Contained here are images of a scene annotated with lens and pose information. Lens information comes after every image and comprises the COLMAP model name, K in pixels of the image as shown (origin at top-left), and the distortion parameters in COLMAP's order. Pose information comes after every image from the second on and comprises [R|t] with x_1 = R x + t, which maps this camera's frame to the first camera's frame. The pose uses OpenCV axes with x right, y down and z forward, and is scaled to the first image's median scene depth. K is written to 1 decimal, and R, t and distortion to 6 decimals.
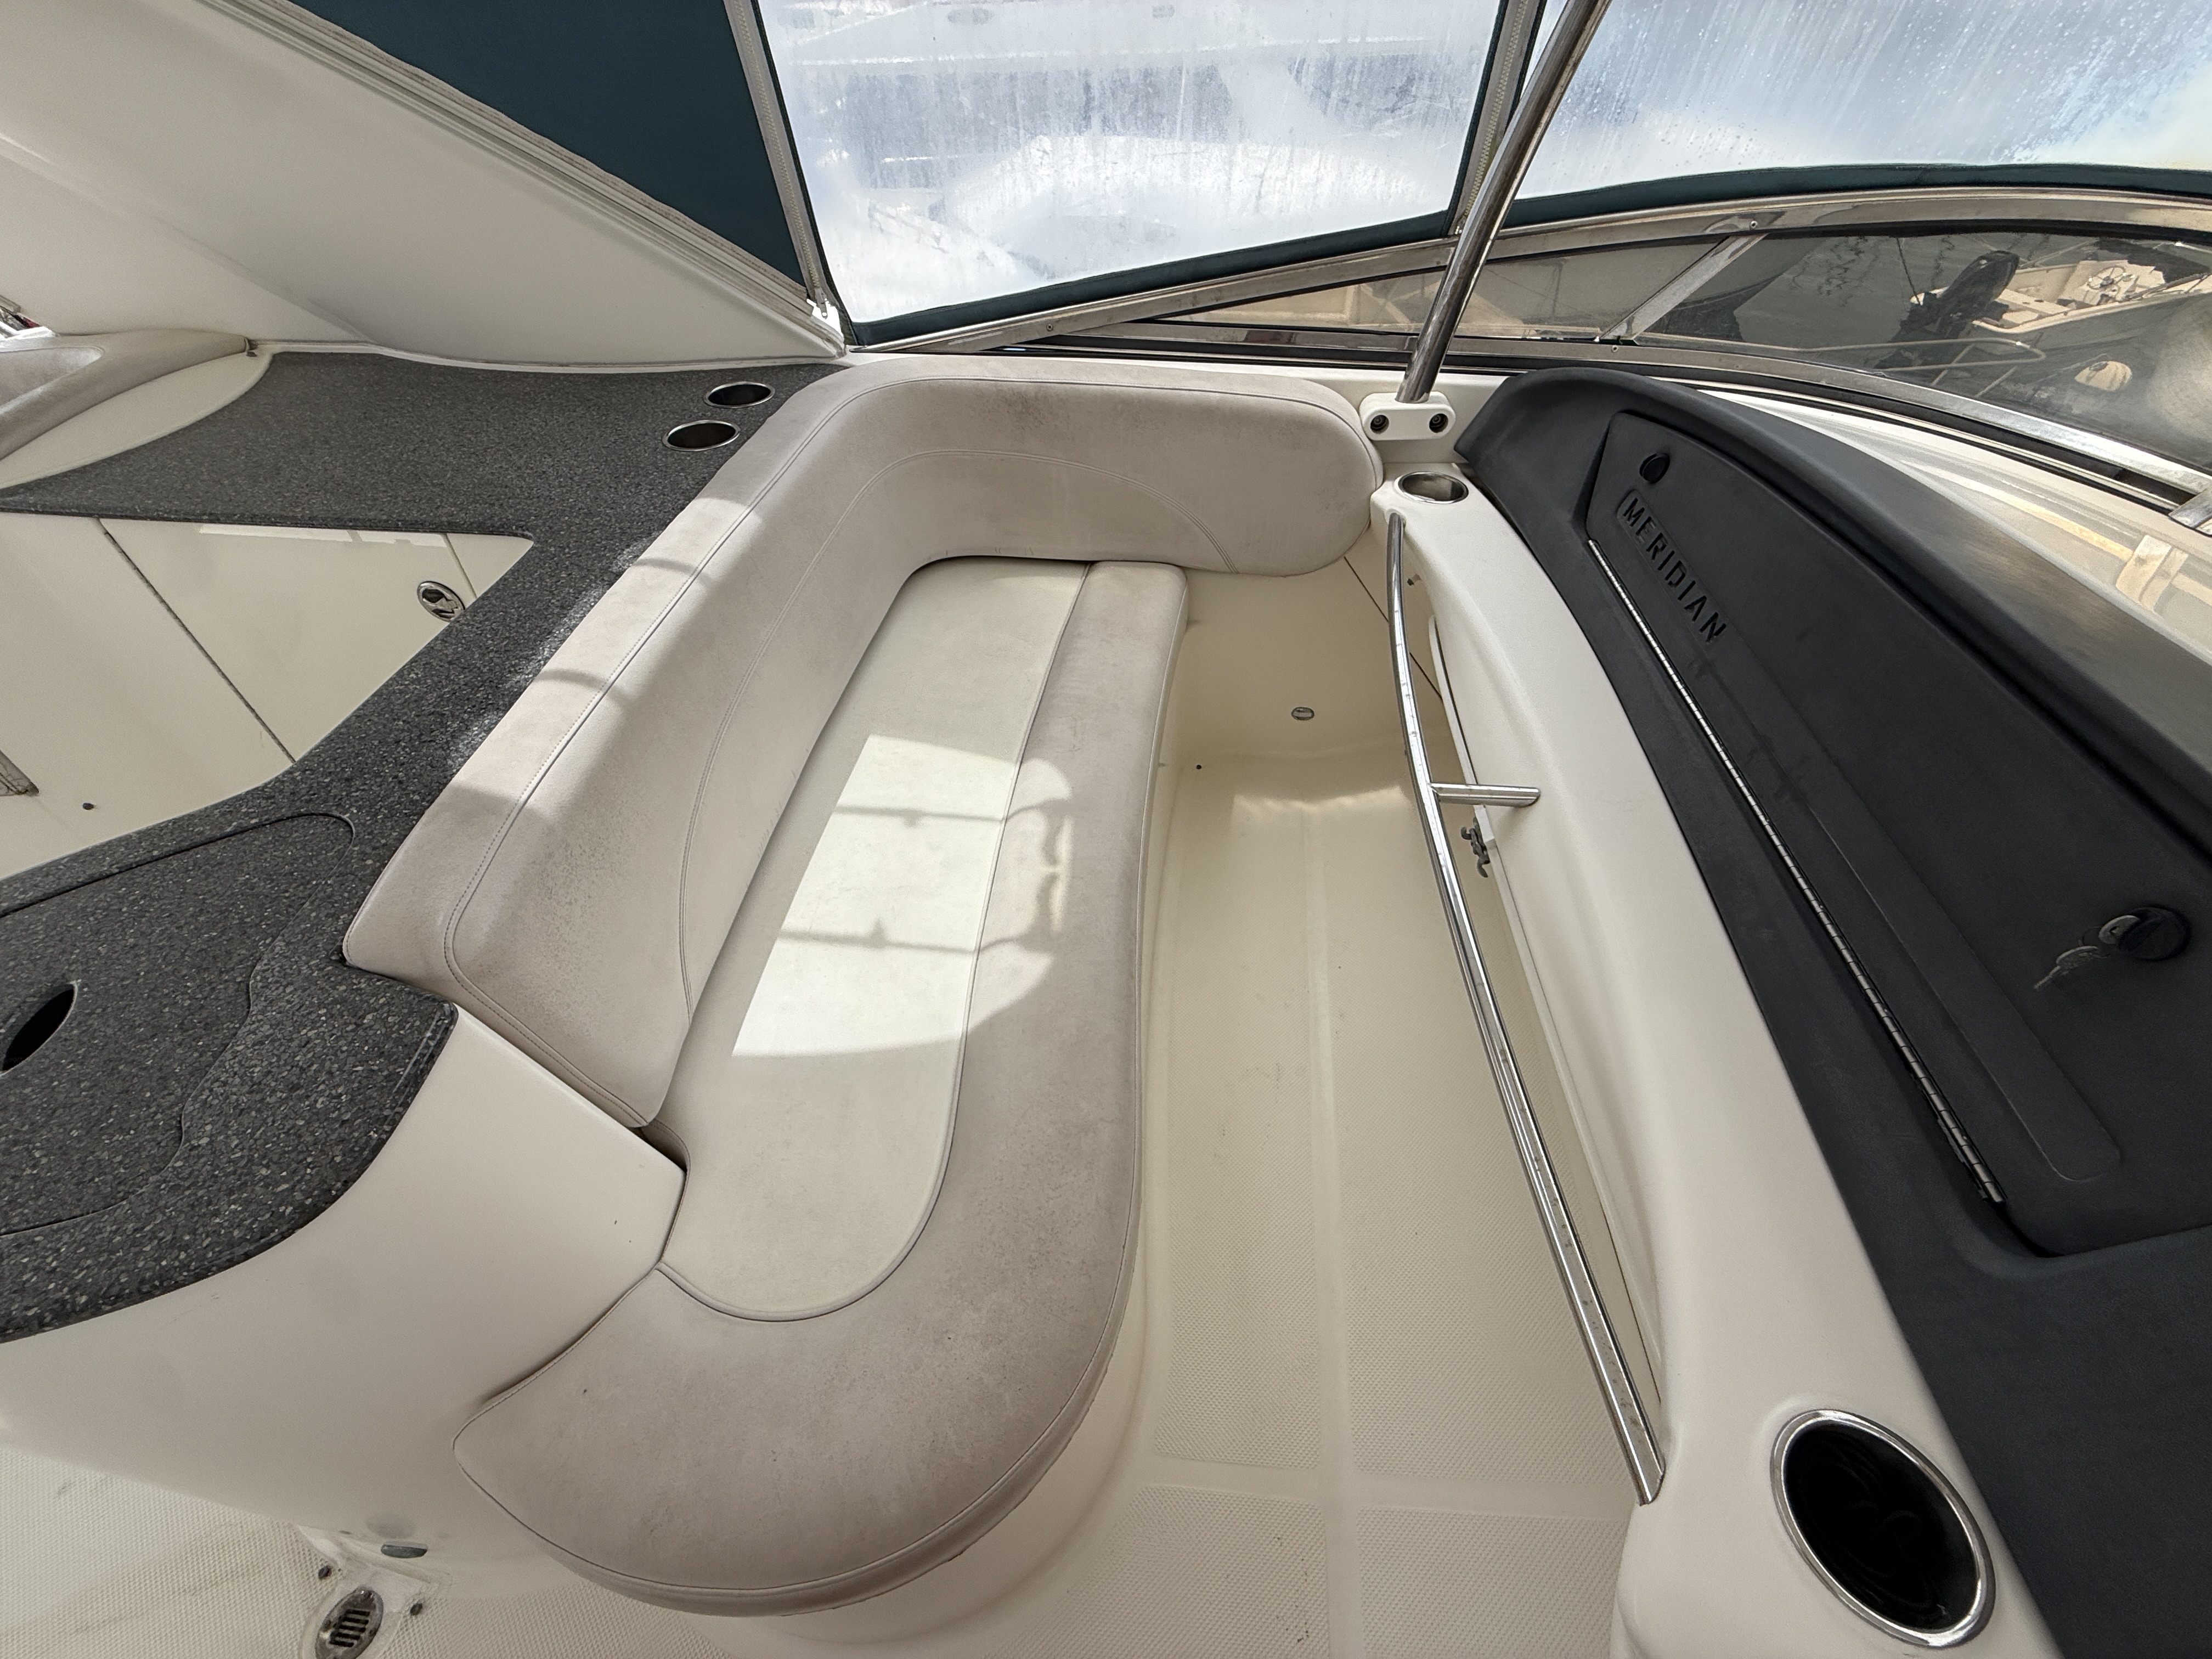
lens RADIAL K [[883.1, 0, 1101.4], [0, 883.1, 838.0], [0, 0, 1]] dist [-0.001343, 0.000171]
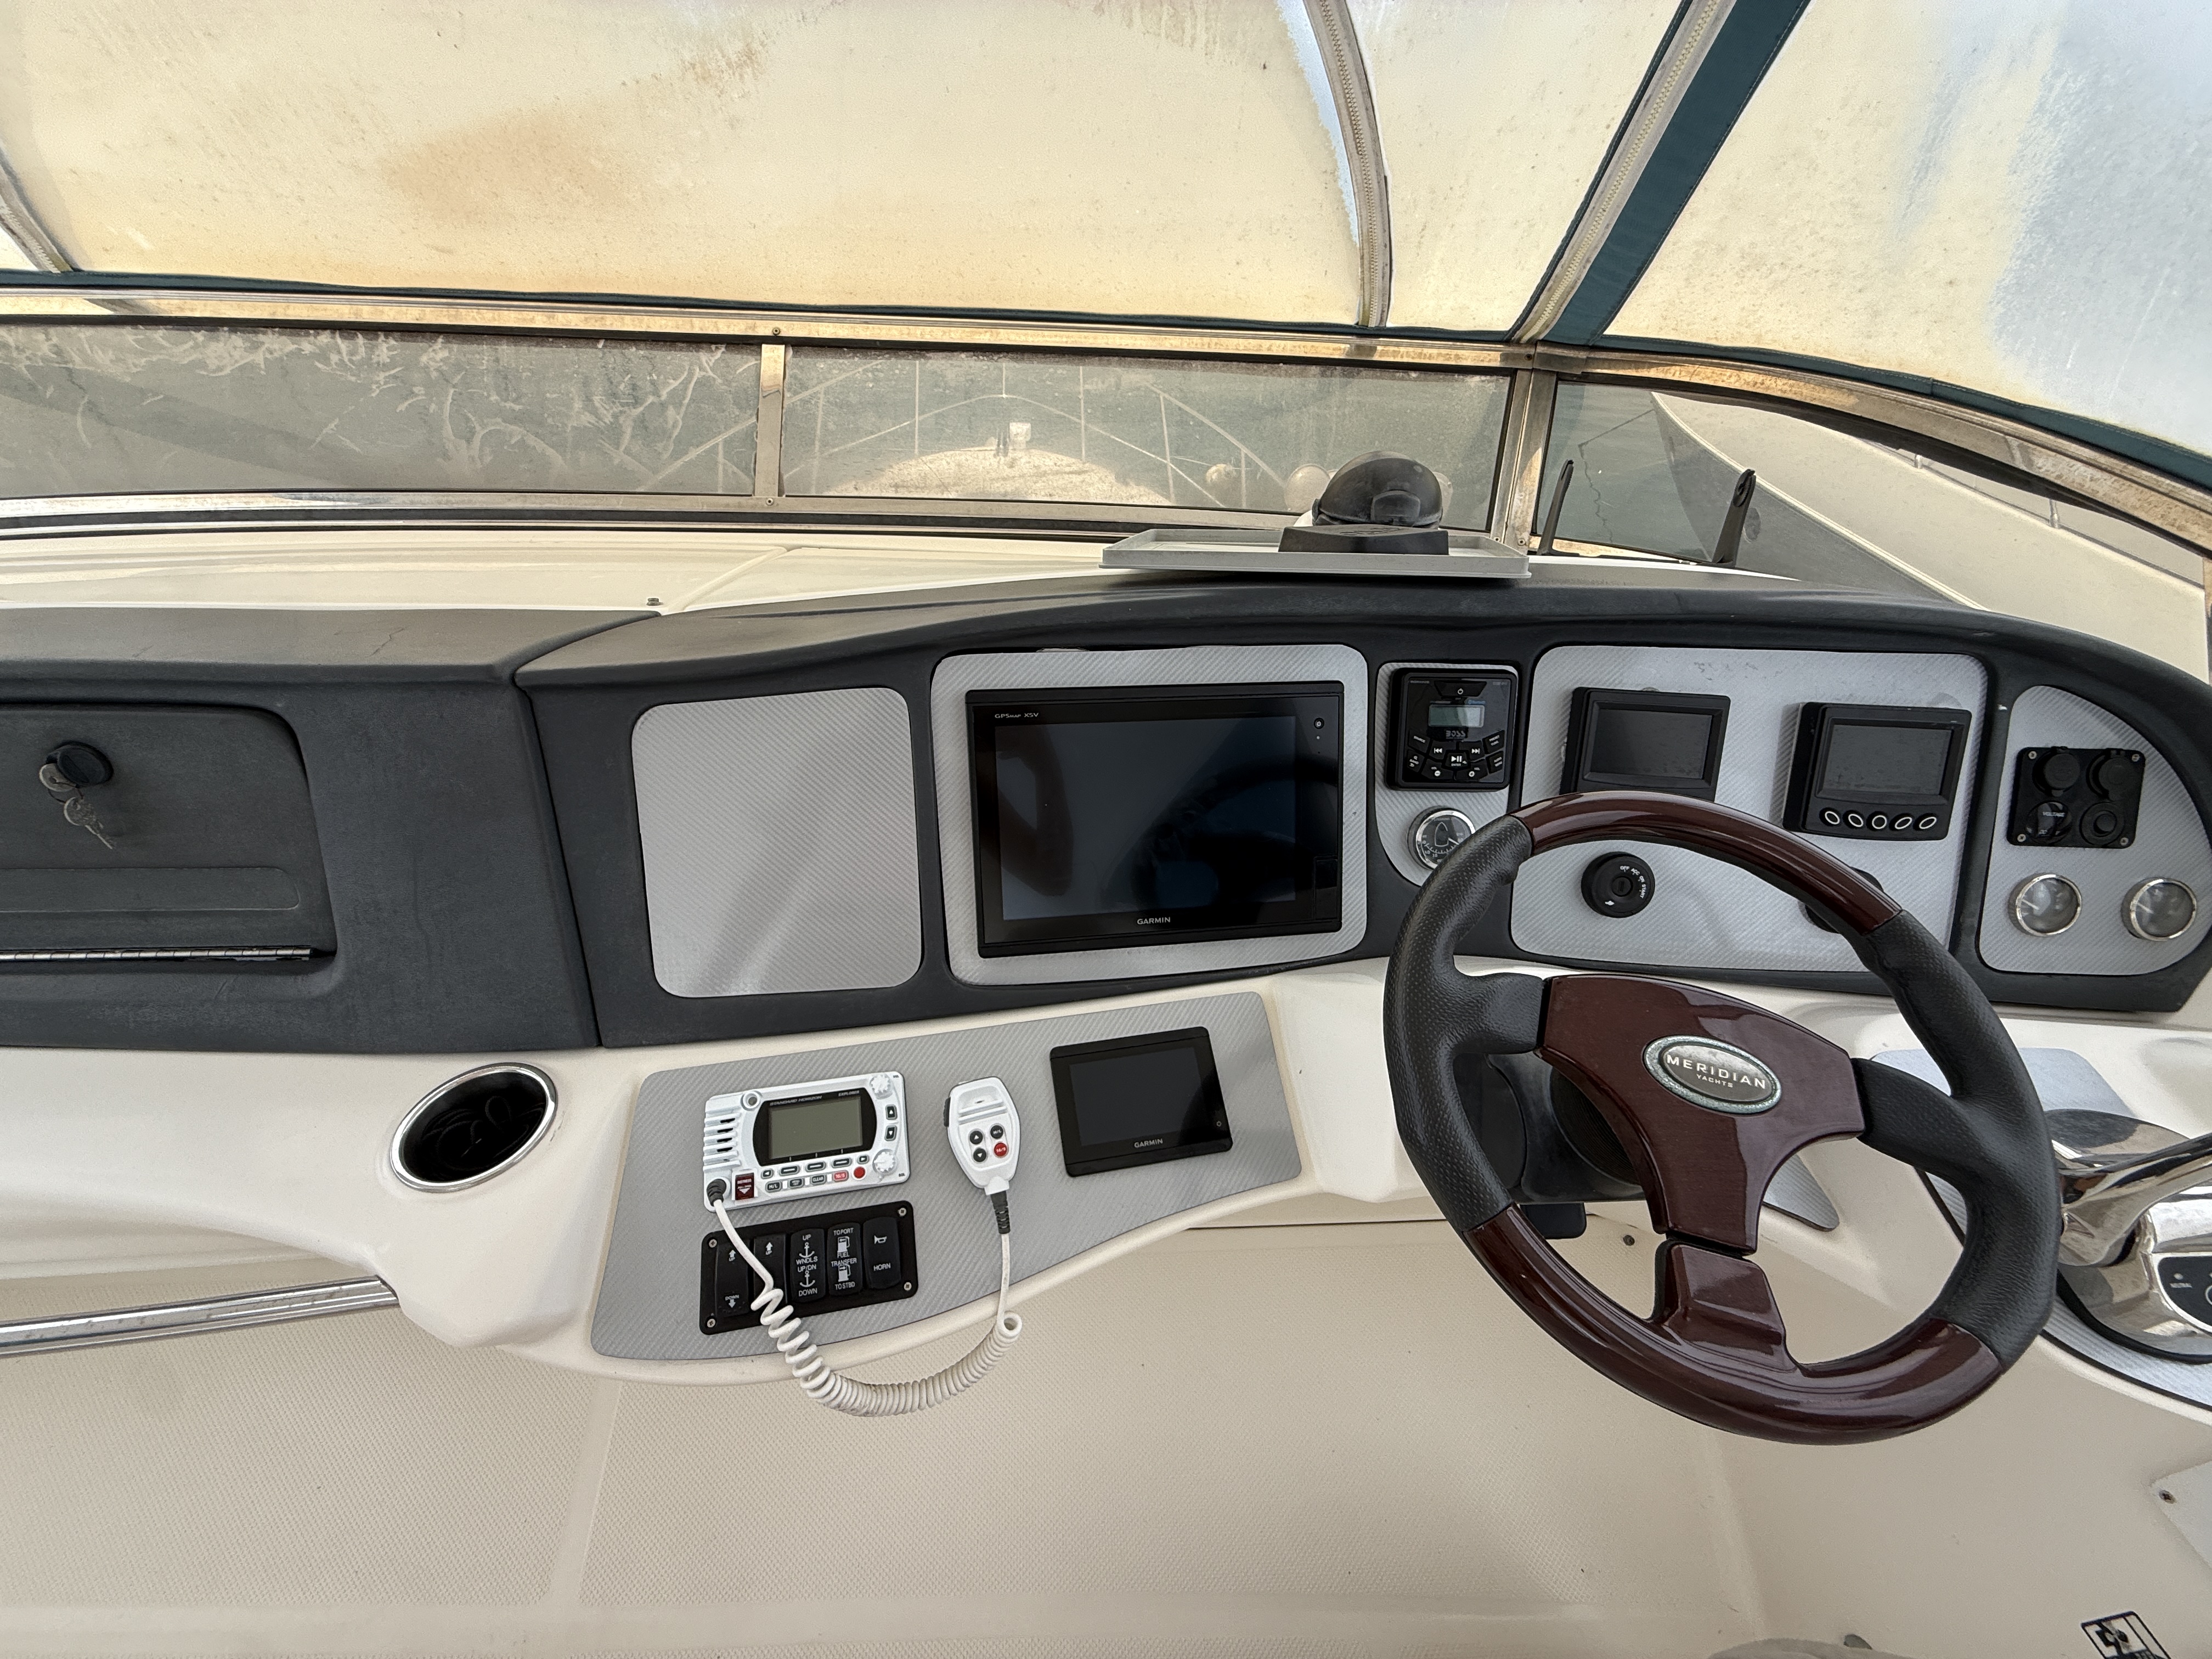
lens RADIAL K [[883.1, 0, 1098.1], [0, 883.1, 833.8], [0, 0, 1]] dist [-0.001343, 0.000171]
pose [[-0.139419, -0.622378, 0.770200, 0.007210], [0.687815, 0.498678, 0.527475, 0.275510], [-0.712371, 0.603295, 0.358556, -0.210654]]
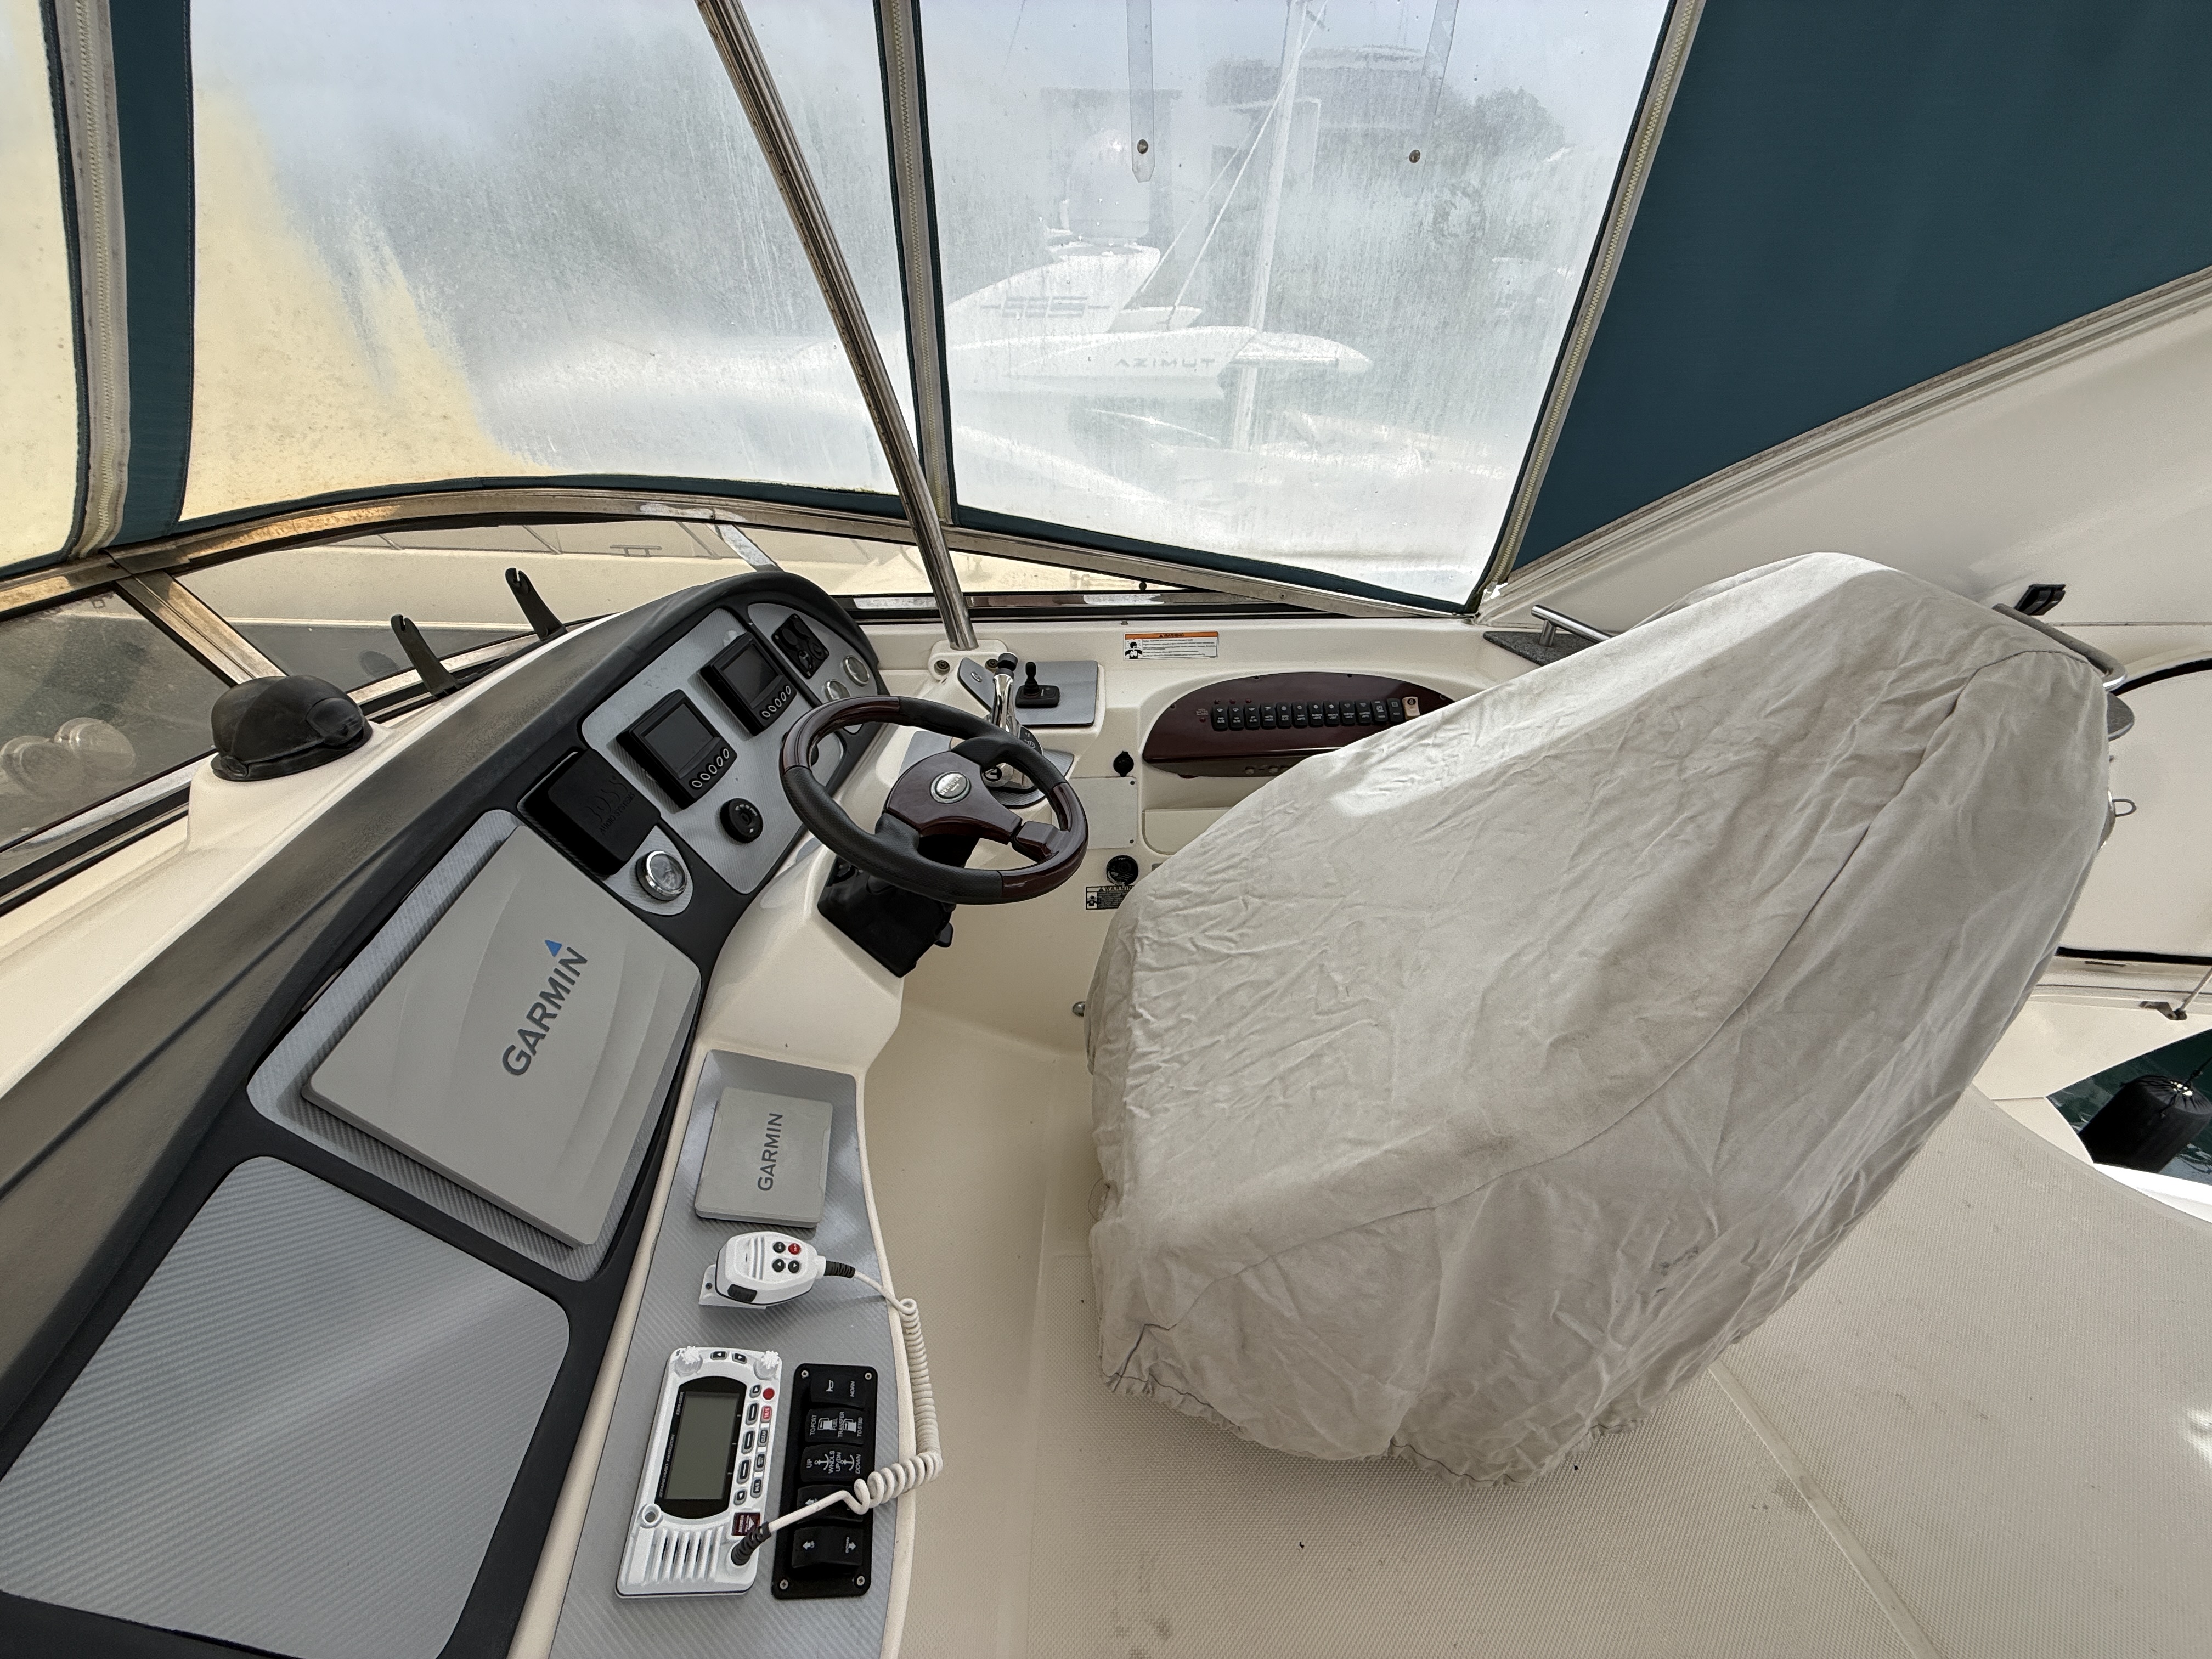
lens RADIAL K [[883.1, 0, 1102.6], [0, 883.1, 830.8], [0, 0, 1]] dist [-0.001343, 0.000171]
pose [[-0.993184, 0.061215, -0.099186, 0.188504], [-0.085794, 0.192071, 0.977624, -0.162863], [0.078896, 0.979470, -0.185510, 0.056530]]
